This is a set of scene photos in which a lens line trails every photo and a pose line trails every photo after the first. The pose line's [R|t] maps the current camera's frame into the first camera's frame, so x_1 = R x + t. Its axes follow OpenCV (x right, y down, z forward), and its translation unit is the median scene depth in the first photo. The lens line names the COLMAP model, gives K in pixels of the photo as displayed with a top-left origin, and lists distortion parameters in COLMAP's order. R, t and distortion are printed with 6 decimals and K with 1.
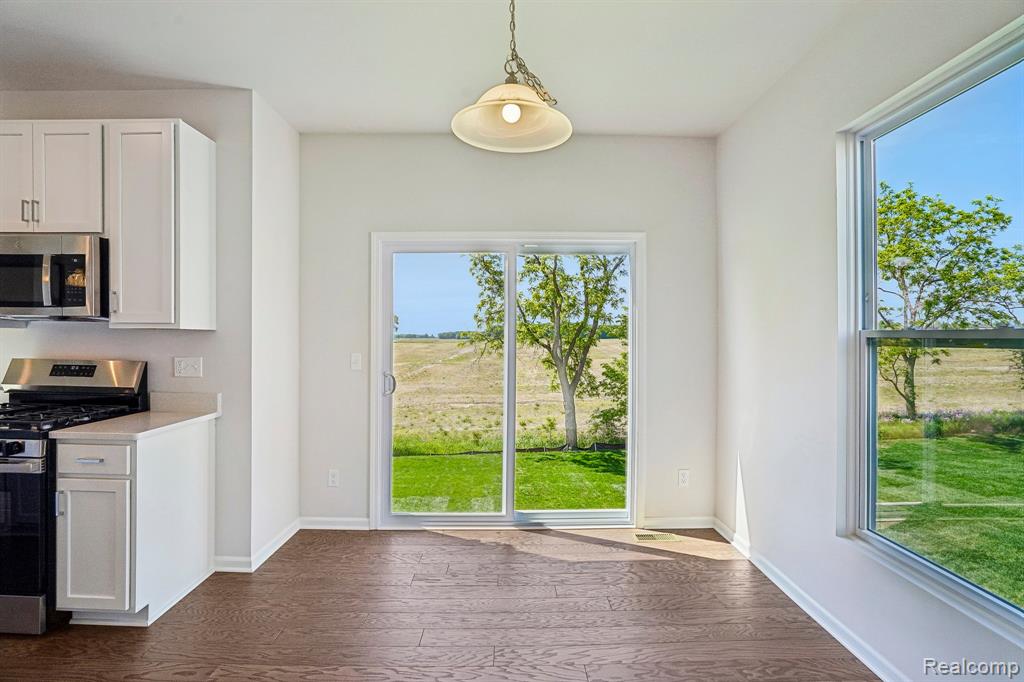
lens RADIAL K [[475.4, 0, 512.7], [0, 475.4, 336.1], [0, 0, 1]] dist [-0.034508, 0.006294]
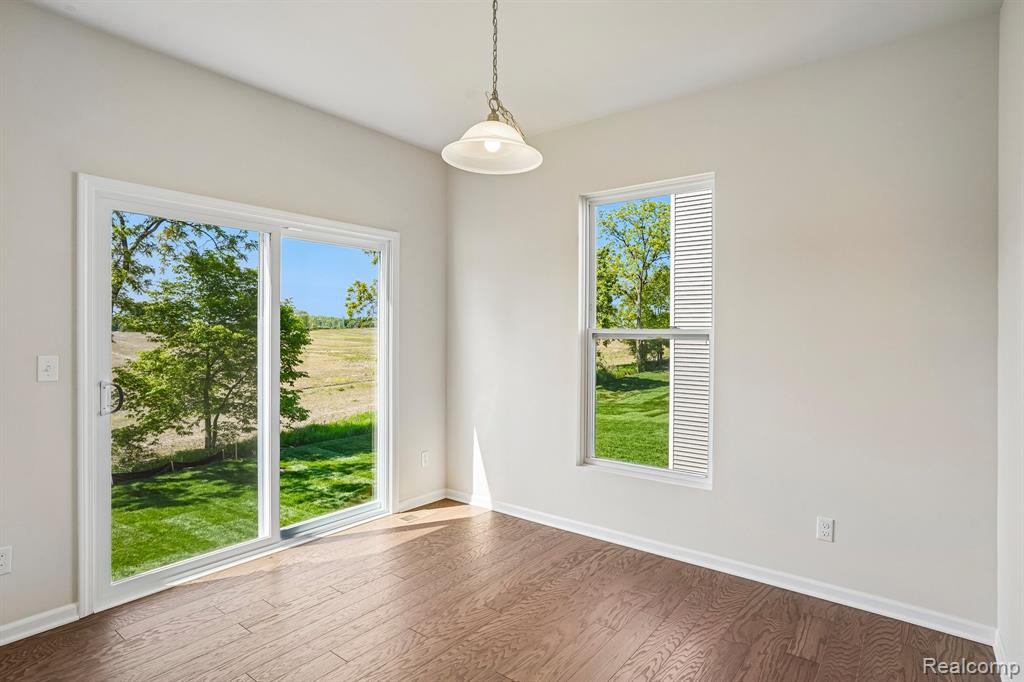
lens RADIAL K [[524.8, 0, 515.0], [0, 524.8, 342.5], [0, 0, 1]] dist [-0.005083, 0.003226]
pose [[0.641151, -0.011037, 0.767335, -0.474772], [-0.006774, 0.999776, 0.020040, -0.000263], [-0.767385, -0.018046, 0.640933, 0.049919]]
